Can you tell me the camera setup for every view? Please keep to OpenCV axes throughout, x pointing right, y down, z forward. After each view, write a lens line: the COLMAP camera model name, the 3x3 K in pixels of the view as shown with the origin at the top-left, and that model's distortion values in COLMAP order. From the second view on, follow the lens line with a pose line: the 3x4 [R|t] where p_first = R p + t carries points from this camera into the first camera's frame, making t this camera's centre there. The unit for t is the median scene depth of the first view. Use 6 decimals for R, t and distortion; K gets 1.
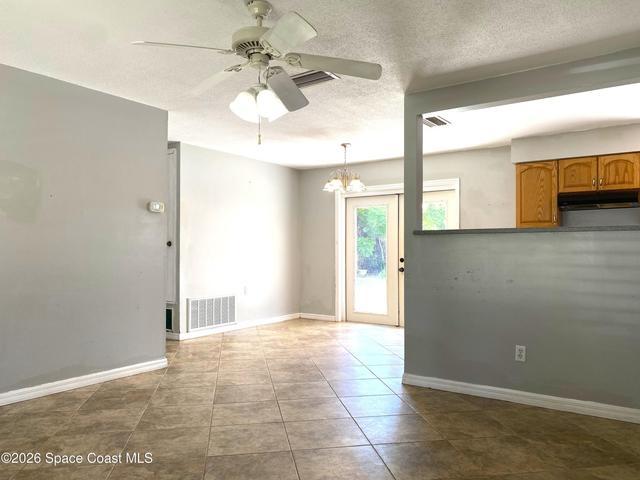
lens RADIAL K [[489.1, 0, 318.3], [0, 489.1, 242.6], [0, 0, 1]] dist [0.036041, -0.037935]
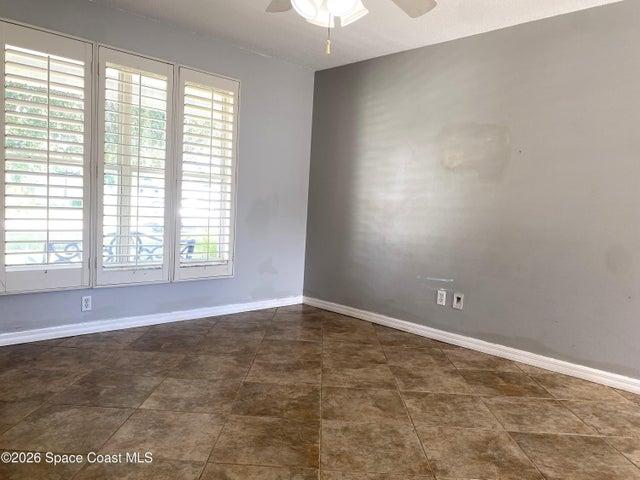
lens RADIAL K [[489.1, 0, 317.7], [0, 489.1, 240.0], [0, 0, 1]] dist [0.036041, -0.037935]
pose [[-0.173732, 0.057400, -0.983119, 0.520750], [-0.040707, 0.997028, 0.065406, 0.031143], [0.983951, 0.051383, -0.170879, 0.896974]]
